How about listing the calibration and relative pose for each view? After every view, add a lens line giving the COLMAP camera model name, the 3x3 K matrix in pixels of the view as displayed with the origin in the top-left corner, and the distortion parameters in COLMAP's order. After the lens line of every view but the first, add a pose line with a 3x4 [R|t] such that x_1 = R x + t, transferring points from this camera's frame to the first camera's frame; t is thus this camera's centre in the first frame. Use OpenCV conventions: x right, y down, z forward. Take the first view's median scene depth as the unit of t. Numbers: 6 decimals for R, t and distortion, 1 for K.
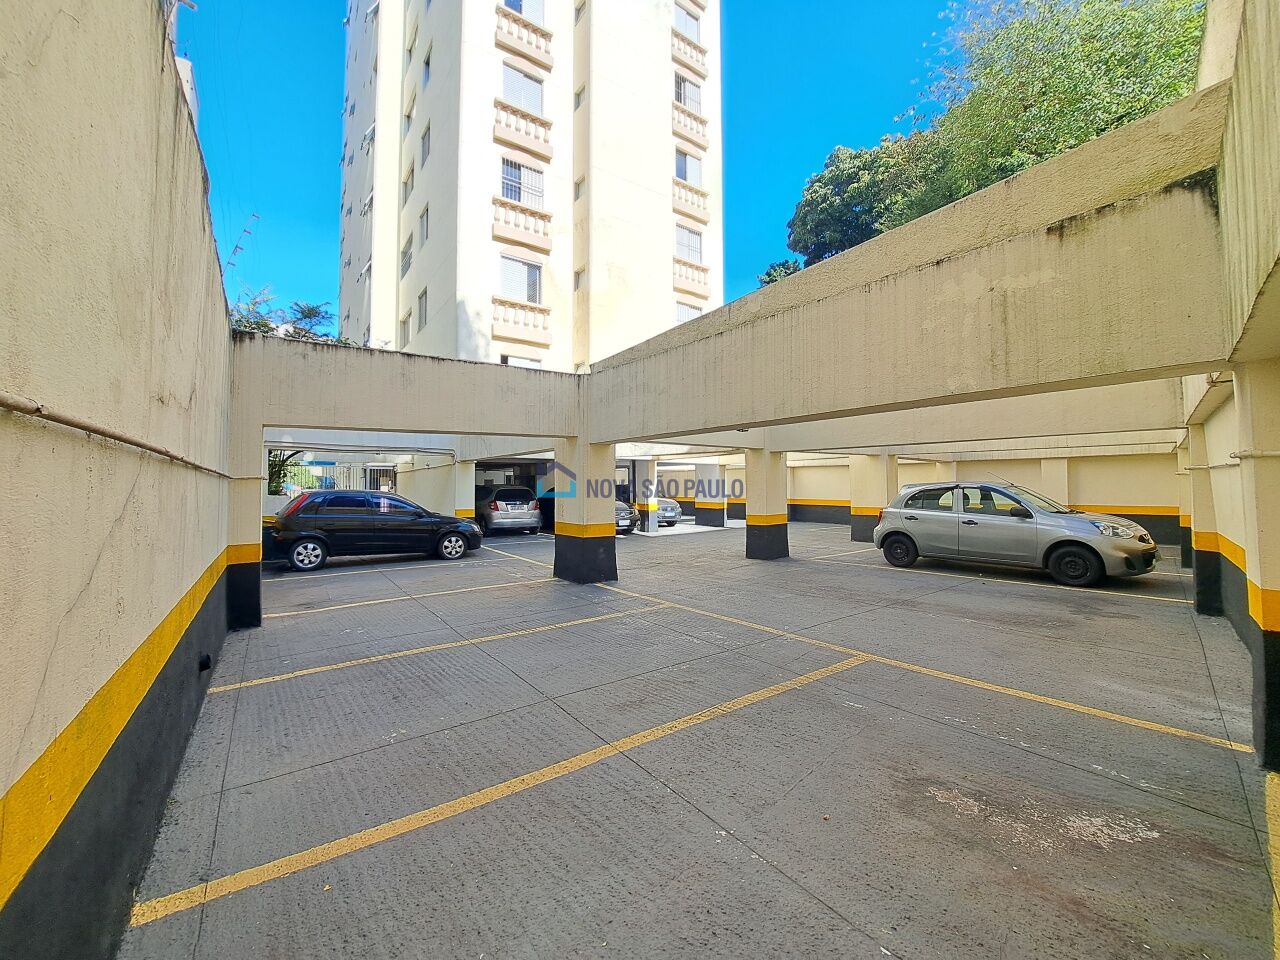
lens RADIAL K [[519.3, 0, 642.5], [0, 519.3, 466.4], [0, 0, 1]] dist [-0.000894, -0.000038]
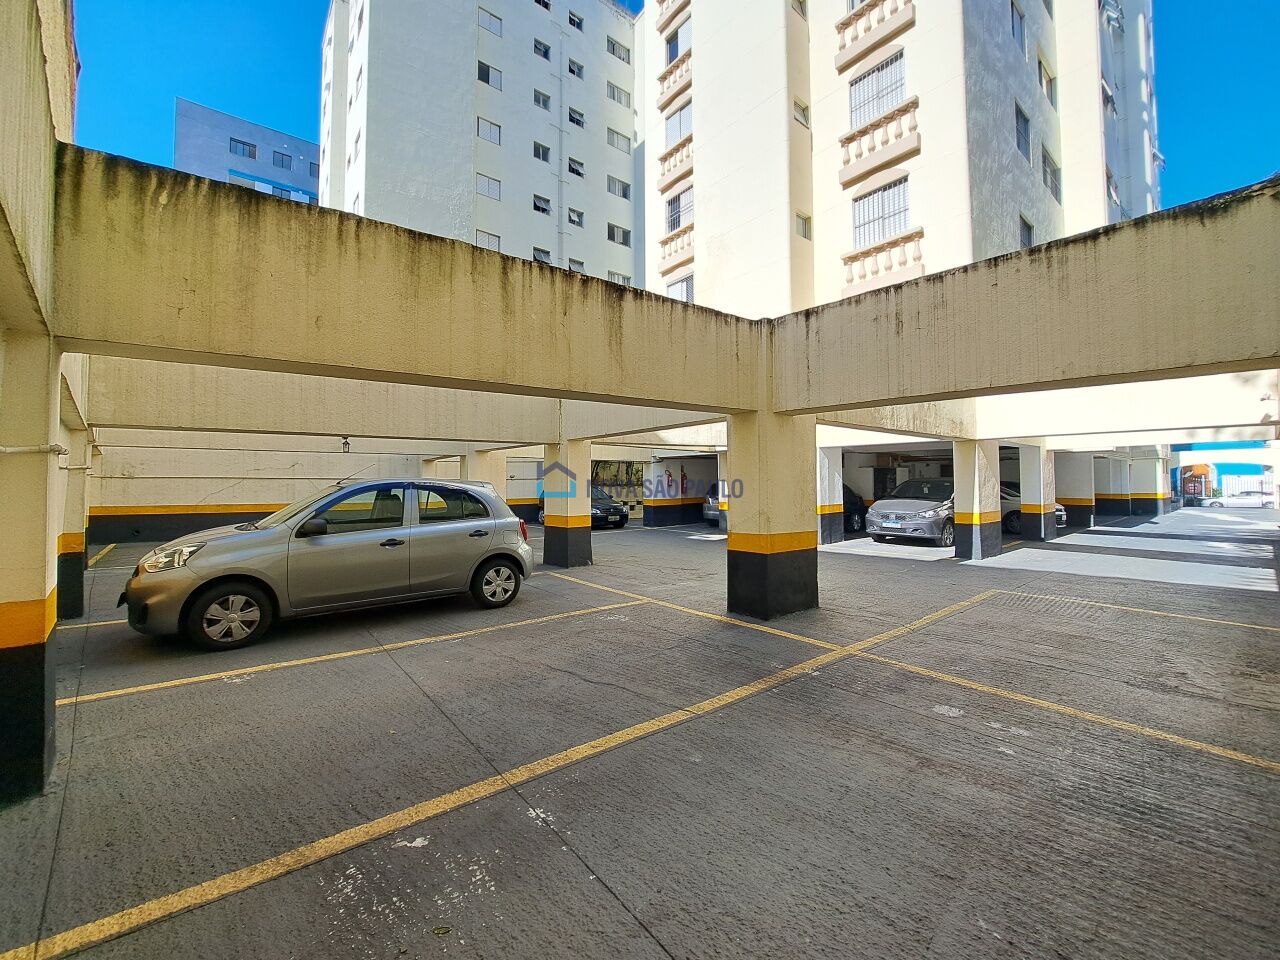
lens RADIAL K [[519.3, 0, 642.5], [0, 519.3, 466.4], [0, 0, 1]] dist [-0.000894, -0.000038]
pose [[0.050495, -0.037975, -0.998002, 0.860472], [0.038948, 0.998592, -0.036027, 0.038114], [0.997965, -0.037051, 0.051902, 0.855368]]
